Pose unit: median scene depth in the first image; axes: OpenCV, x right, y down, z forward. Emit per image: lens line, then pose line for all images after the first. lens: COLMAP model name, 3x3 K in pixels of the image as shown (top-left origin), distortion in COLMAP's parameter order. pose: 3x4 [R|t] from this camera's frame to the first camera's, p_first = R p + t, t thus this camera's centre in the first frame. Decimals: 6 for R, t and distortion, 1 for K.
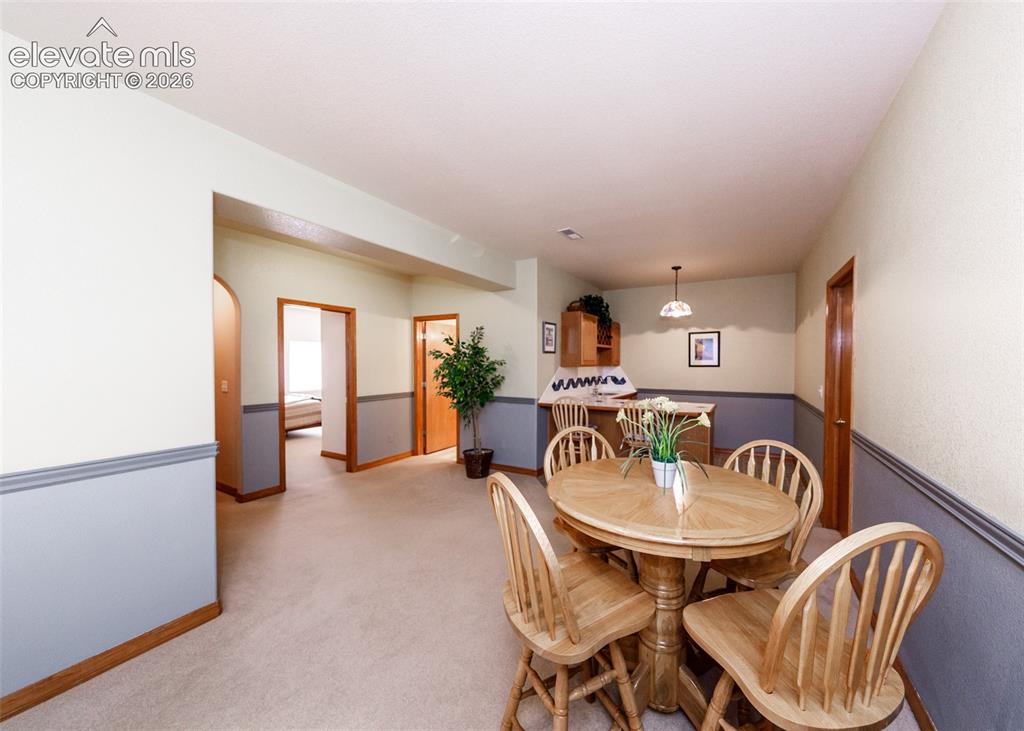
lens RADIAL K [[367.2, 0, 556.4], [0, 367.2, 366.4], [0, 0, 1]] dist [-0.000287, -0.000026]
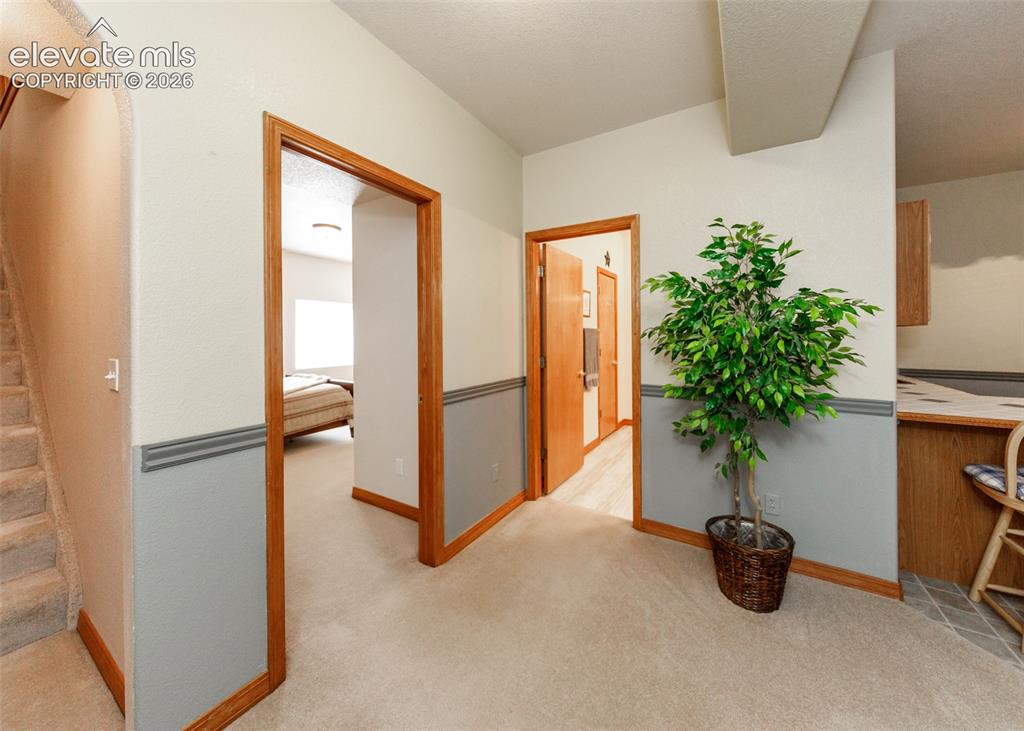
lens RADIAL K [[362.4, 0, 529.8], [0, 362.4, 337.4], [0, 0, 1]] dist [0.000794, -0.000018]
pose [[0.998506, -0.001111, -0.054632, -0.400386], [0.000611, 0.999958, -0.009164, 0.020126], [0.054639, 0.009117, 0.998465, 0.549649]]
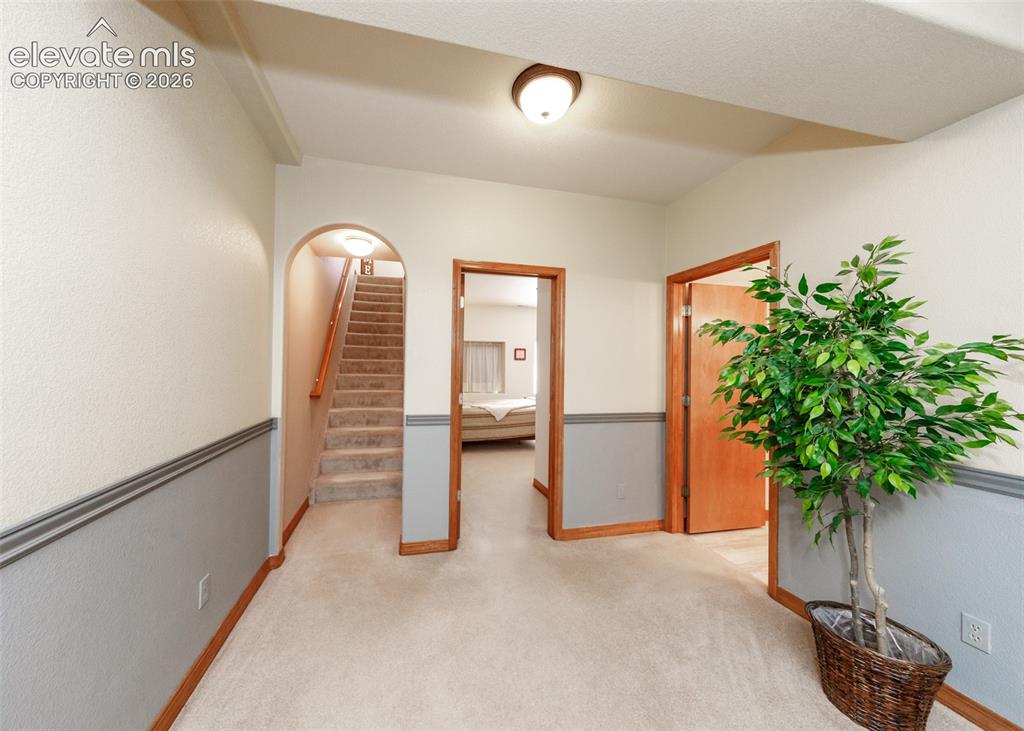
lens RADIAL K [[354.9, 0, 475.0], [0, 354.9, 362.2], [0, 0, 1]] dist [0.000602, -0.000020]
pose [[0.636904, 0.001637, -0.770941, -0.181862], [-0.025547, 0.999493, -0.018984, 0.012281], [0.770519, 0.031786, 0.636623, 0.497590]]
